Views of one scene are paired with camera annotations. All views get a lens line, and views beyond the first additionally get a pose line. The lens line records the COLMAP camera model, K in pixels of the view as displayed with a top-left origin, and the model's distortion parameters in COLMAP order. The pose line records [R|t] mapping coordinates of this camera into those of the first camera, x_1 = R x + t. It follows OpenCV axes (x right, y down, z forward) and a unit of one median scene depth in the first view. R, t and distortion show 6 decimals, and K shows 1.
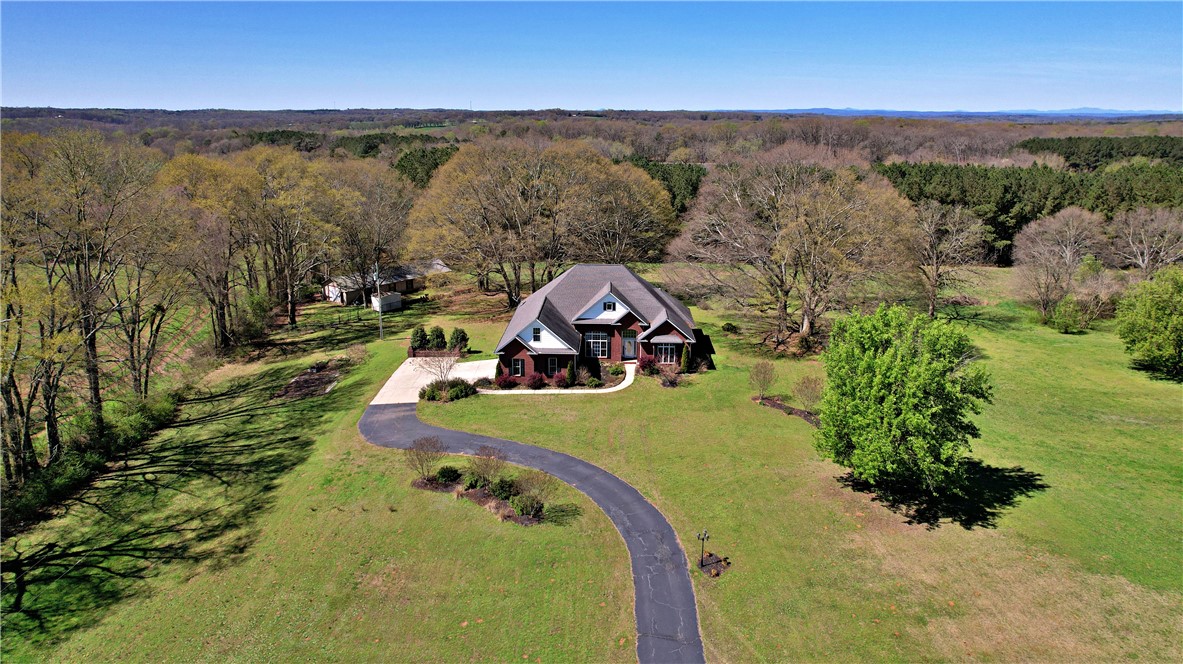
lens RADIAL K [[748.3, 0, 593.1], [0, 748.3, 275.6], [0, 0, 1]] dist [-0.045717, 0.010950]
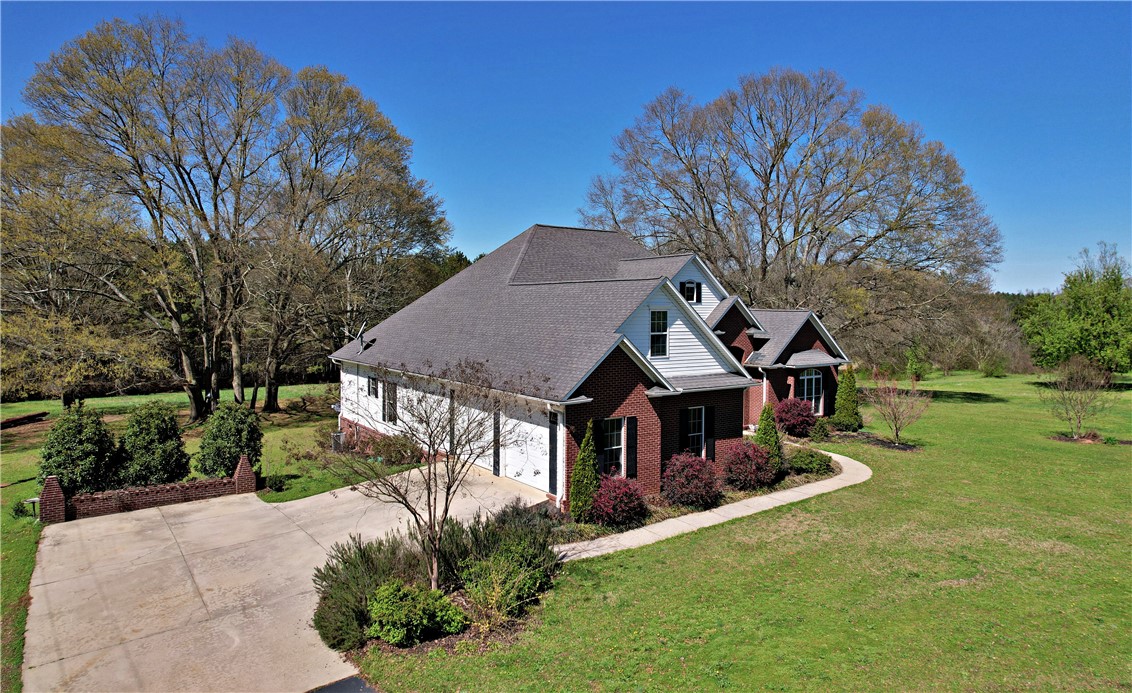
lens RADIAL K [[716.7, 0, 568.4], [0, 716.7, 317.1], [0, 0, 1]] dist [-0.037001, 0.010961]
pose [[0.800655, -0.008704, 0.599063, -0.269671], [0.124709, 0.980415, -0.152430, 0.107348], [-0.586003, 0.196752, 0.786059, 0.746934]]
